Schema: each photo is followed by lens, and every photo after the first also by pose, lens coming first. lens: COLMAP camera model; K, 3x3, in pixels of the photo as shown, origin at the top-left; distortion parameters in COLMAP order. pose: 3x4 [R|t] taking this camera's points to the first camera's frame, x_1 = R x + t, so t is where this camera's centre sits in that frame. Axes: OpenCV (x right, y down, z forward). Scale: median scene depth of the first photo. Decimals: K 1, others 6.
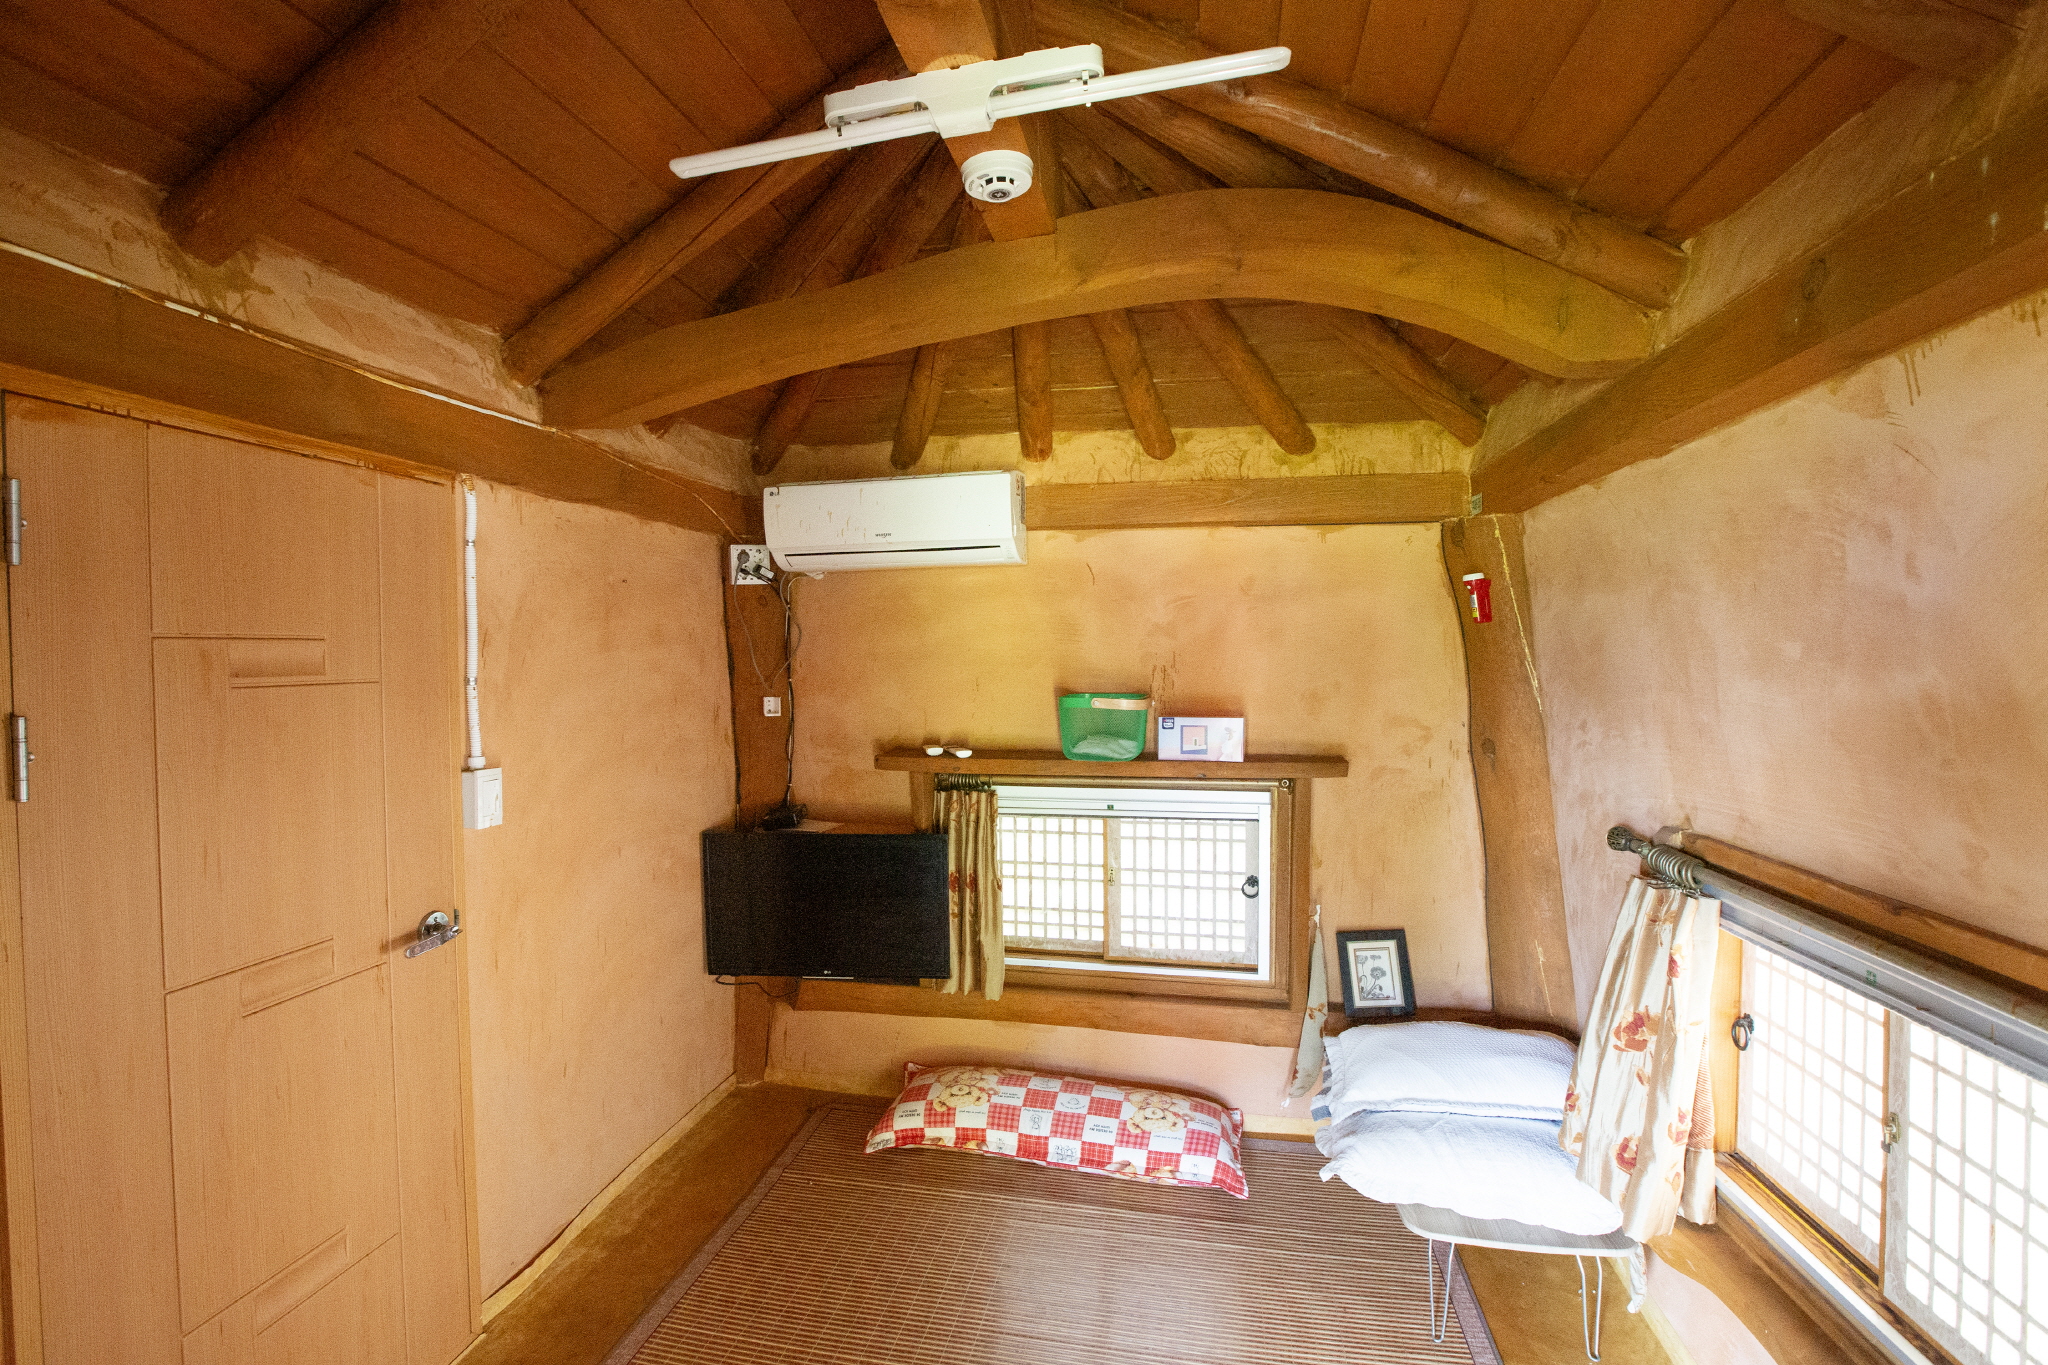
lens RADIAL K [[939.9, 0, 1011.7], [0, 939.9, 680.6], [0, 0, 1]] dist [-0.051348, 0.018909]
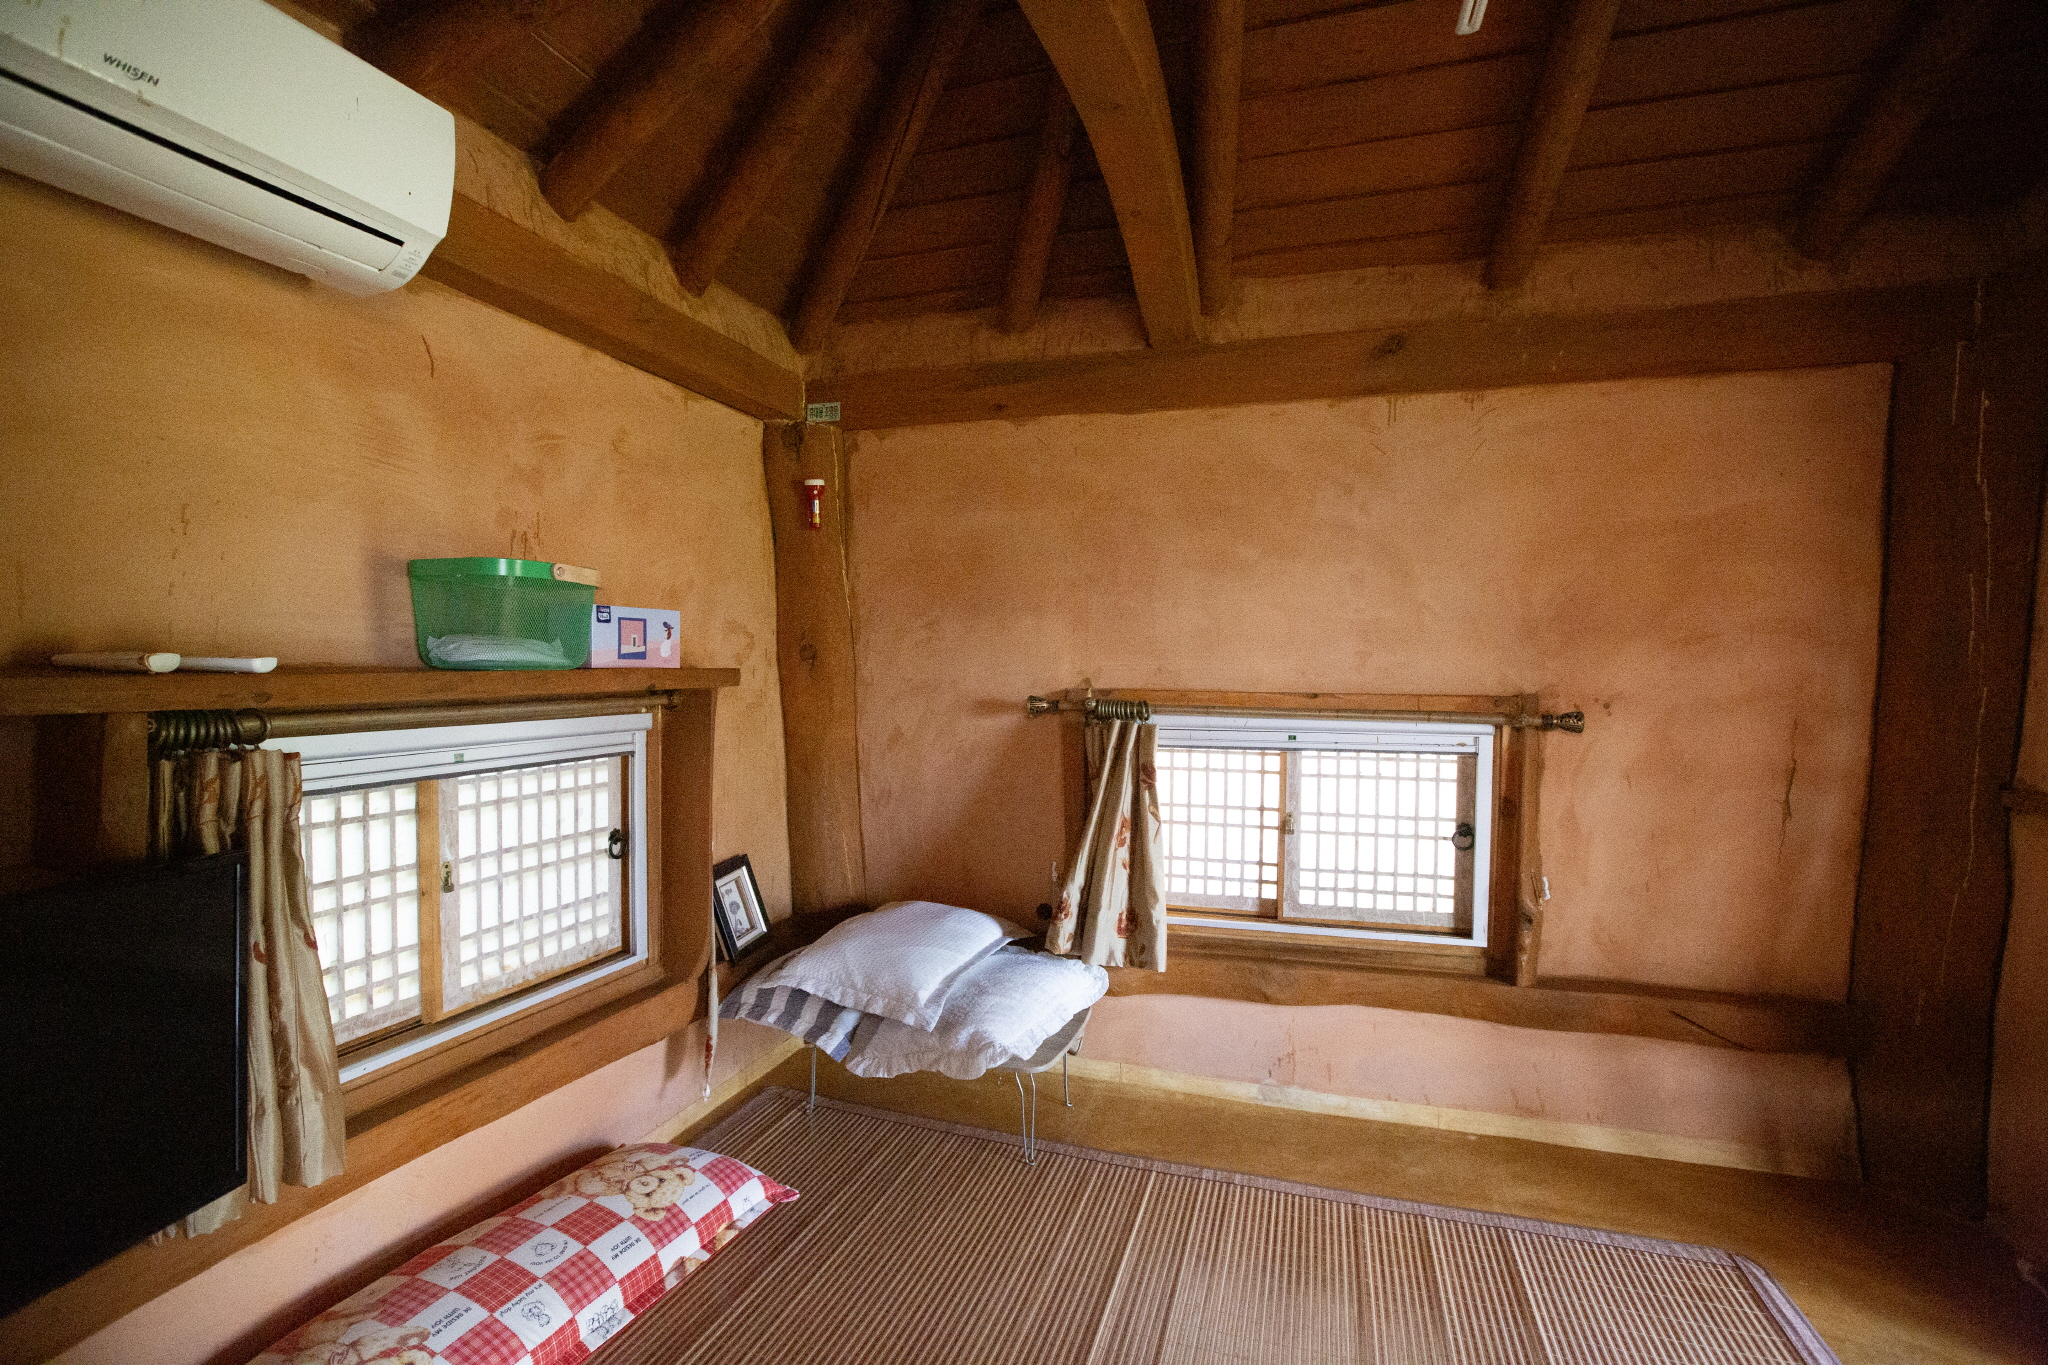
lens RADIAL K [[939.9, 0, 1014.6], [0, 939.9, 667.8], [0, 0, 1]] dist [-0.051348, 0.018909]
pose [[0.127780, -0.003604, 0.991796, -0.452435], [0.003615, 0.999988, 0.003168, 0.081437], [-0.991796, 0.003180, 0.127792, 0.608392]]
